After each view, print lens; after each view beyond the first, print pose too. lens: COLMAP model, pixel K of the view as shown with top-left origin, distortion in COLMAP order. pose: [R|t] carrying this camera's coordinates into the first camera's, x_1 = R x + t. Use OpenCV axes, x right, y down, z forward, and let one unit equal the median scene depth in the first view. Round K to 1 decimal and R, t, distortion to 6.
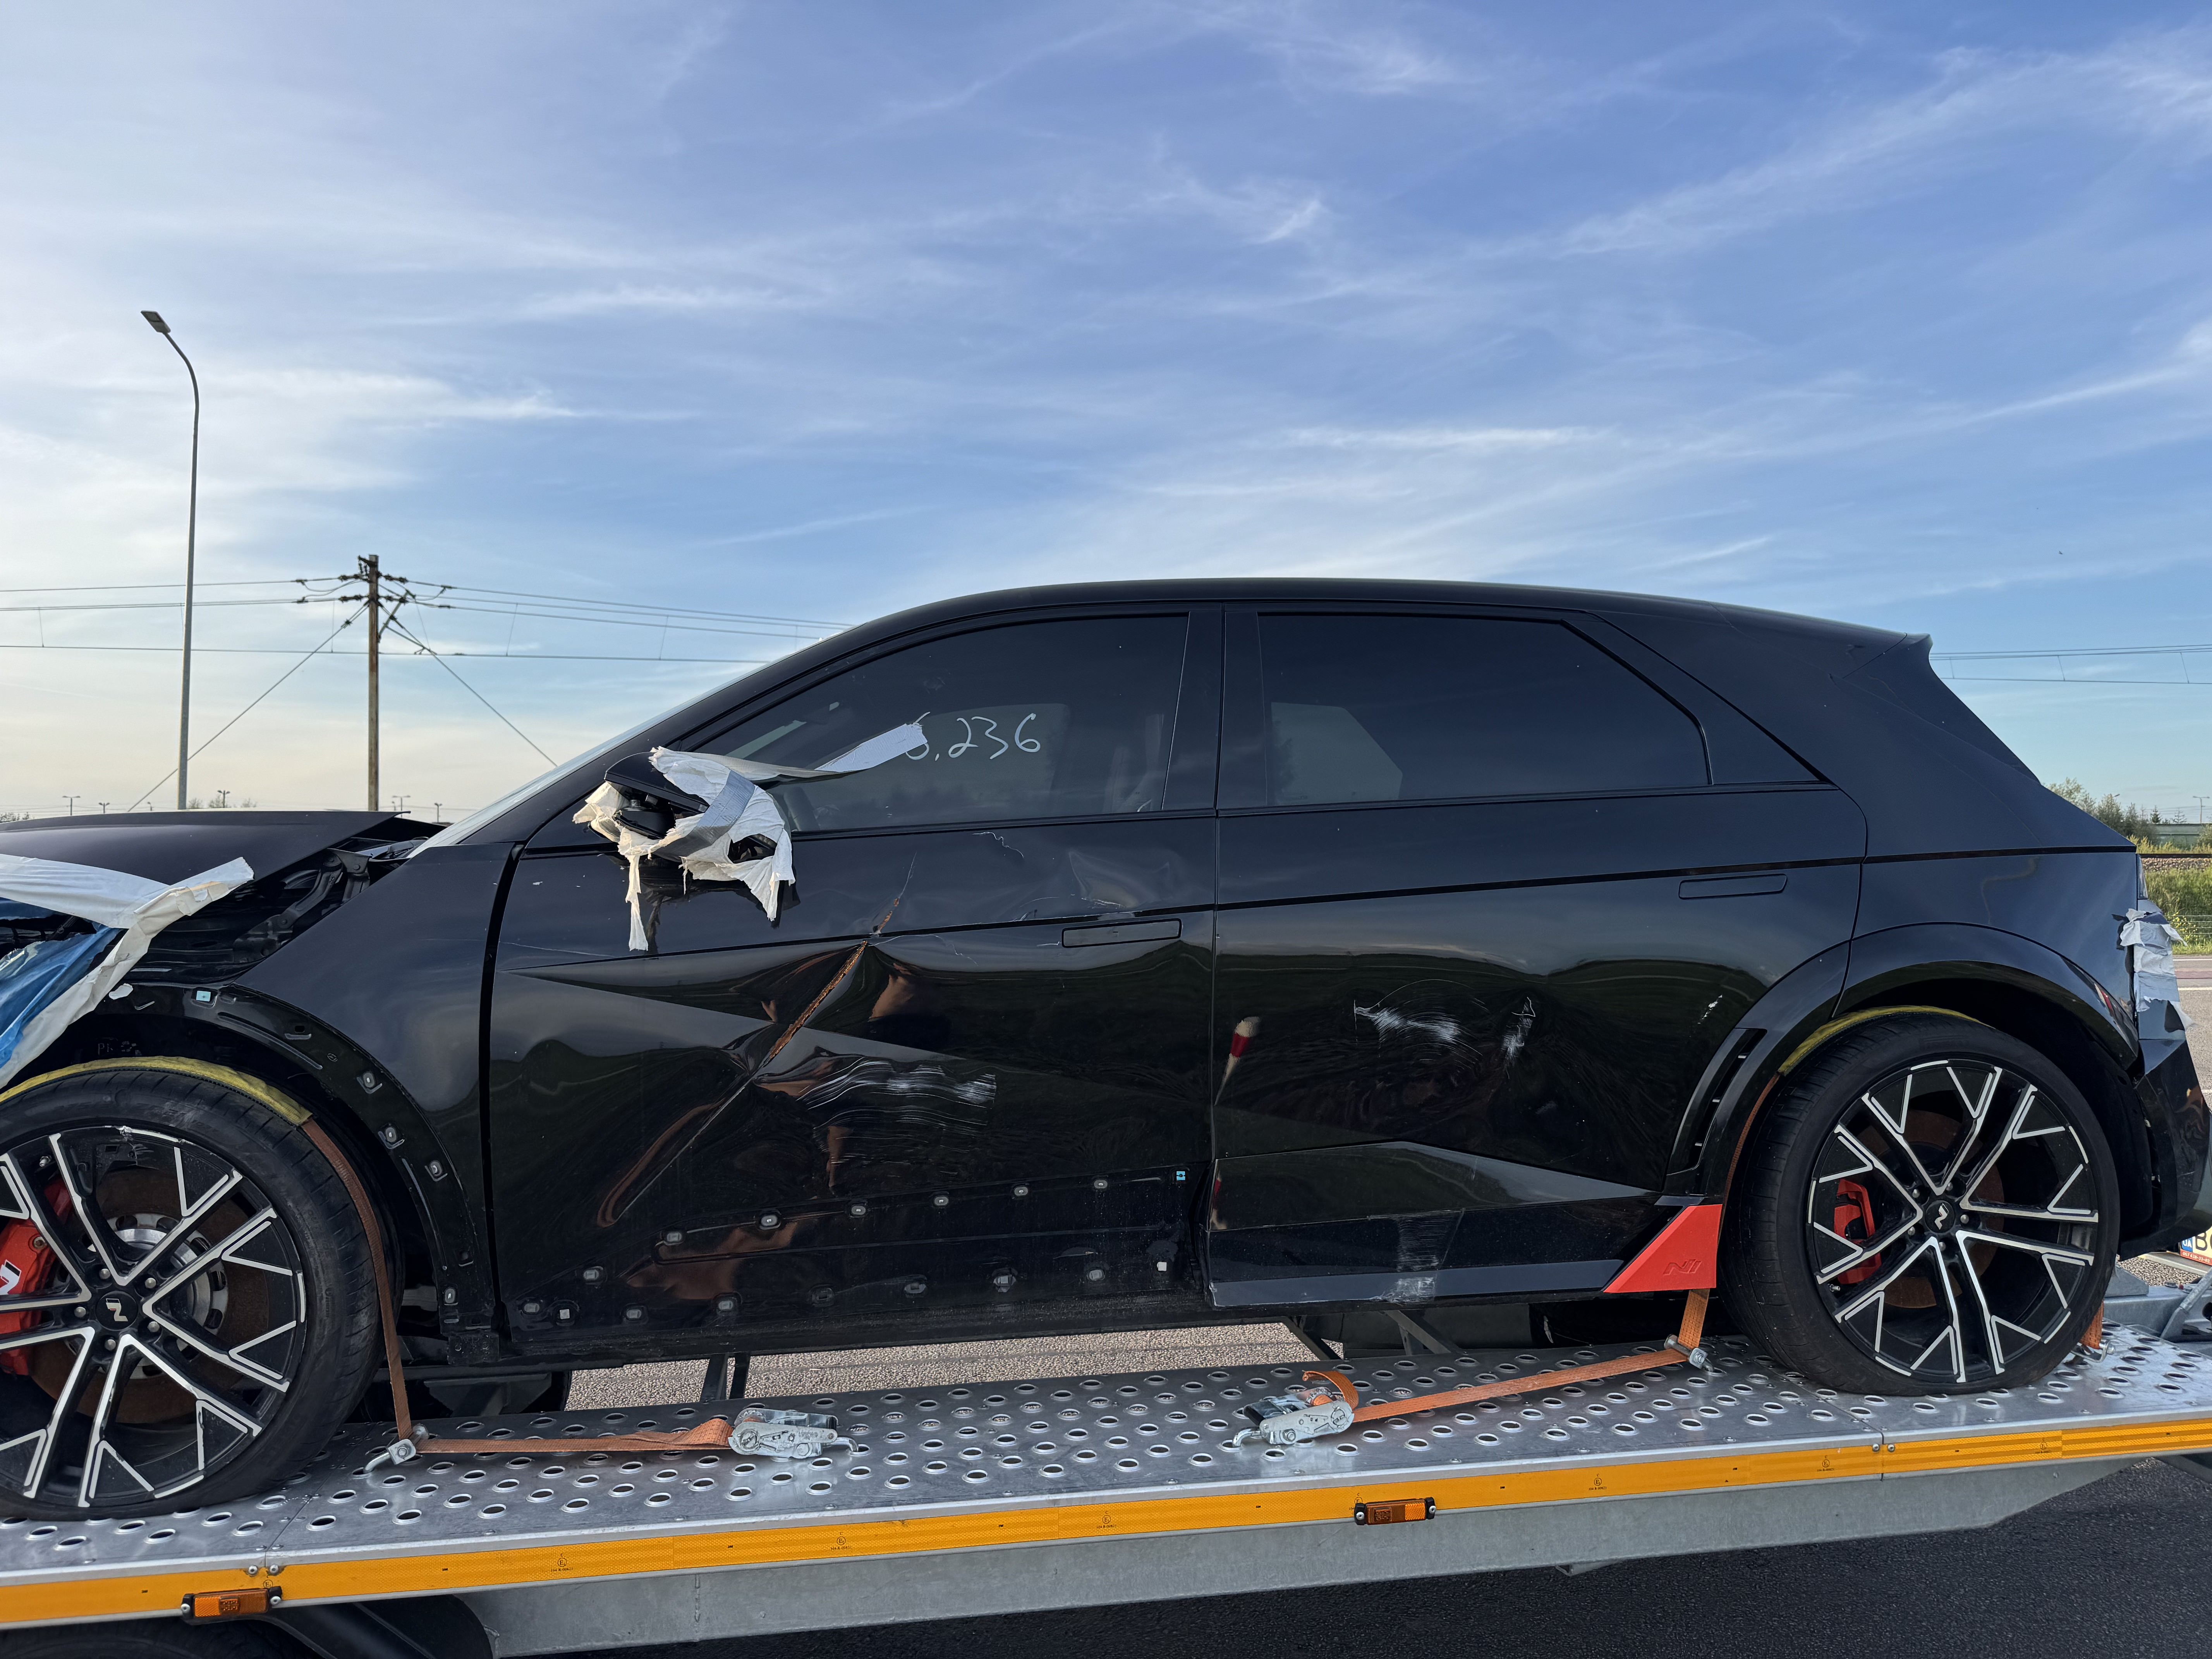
lens RADIAL K [[1532.2, 0, 1102.4], [0, 1532.2, 880.2], [0, 0, 1]] dist [0.062620, -0.091612]
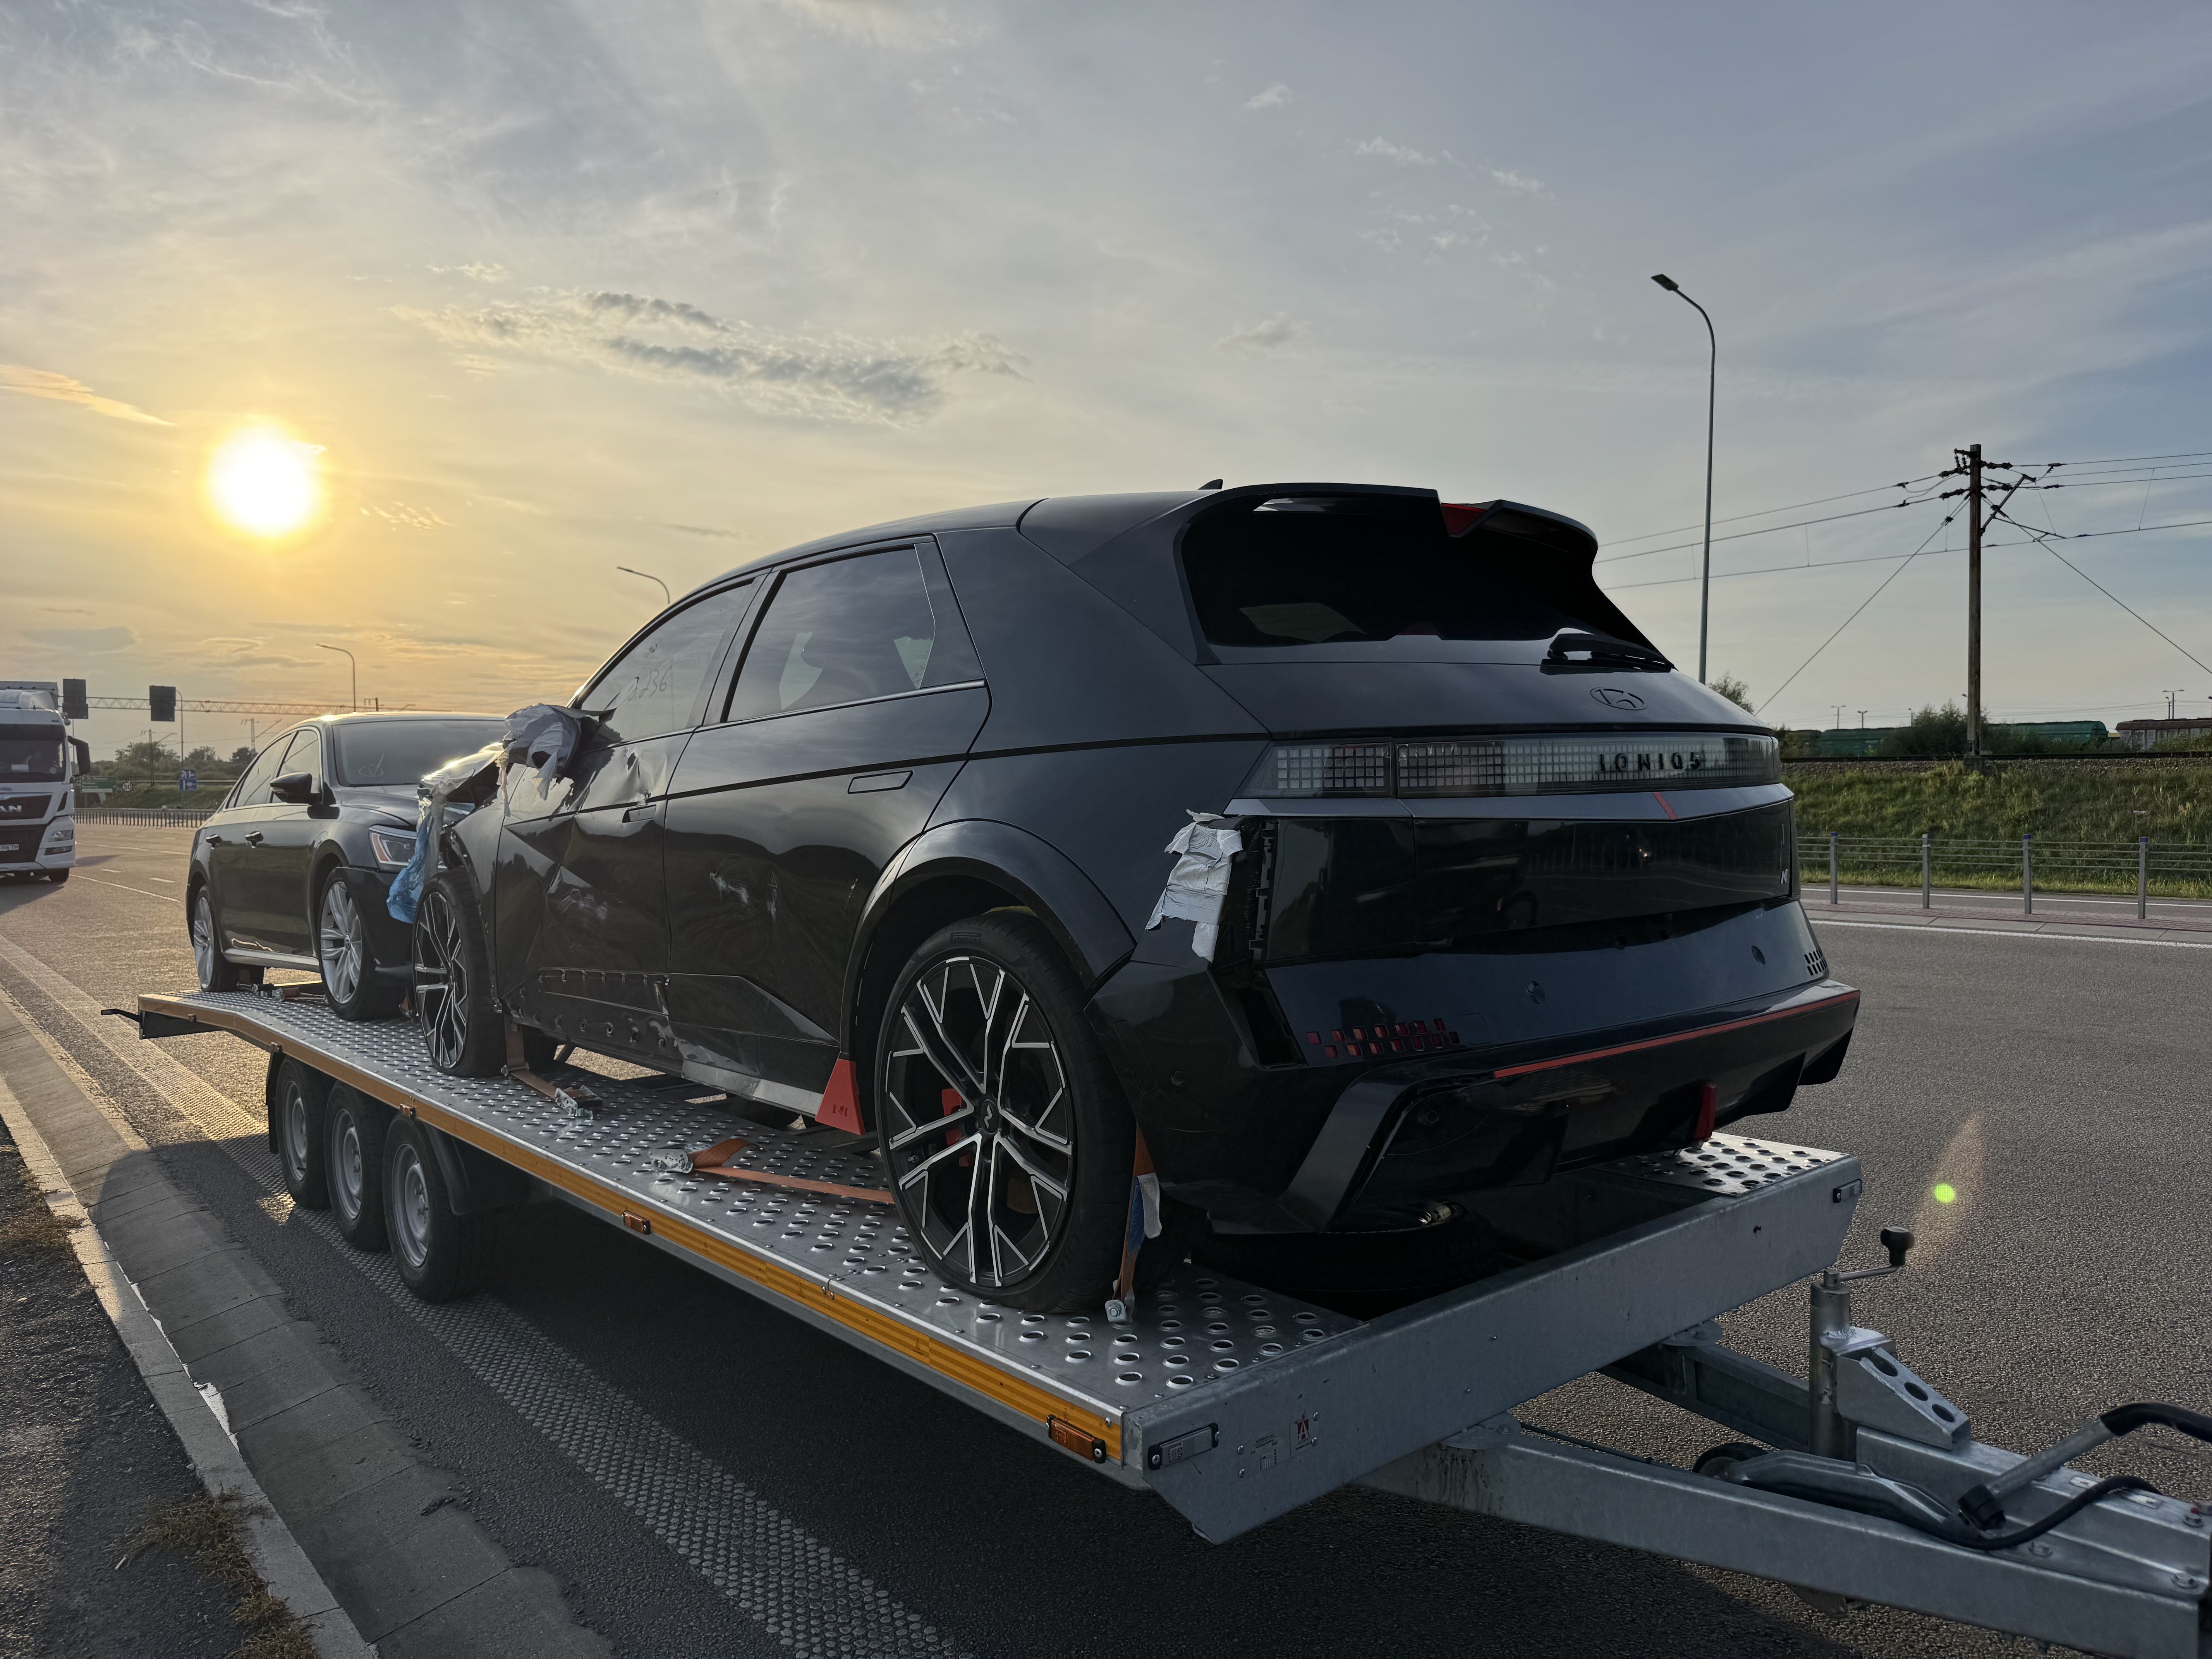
lens RADIAL K [[1532.2, 0, 1102.4], [0, 1532.2, 880.2], [0, 0, 1]] dist [0.062620, -0.091612]
pose [[0.521629, 0.048920, -0.851769, 1.399572], [0.003253, 0.998234, 0.059323, 0.010381], [0.853166, -0.033715, 0.520548, 0.559951]]
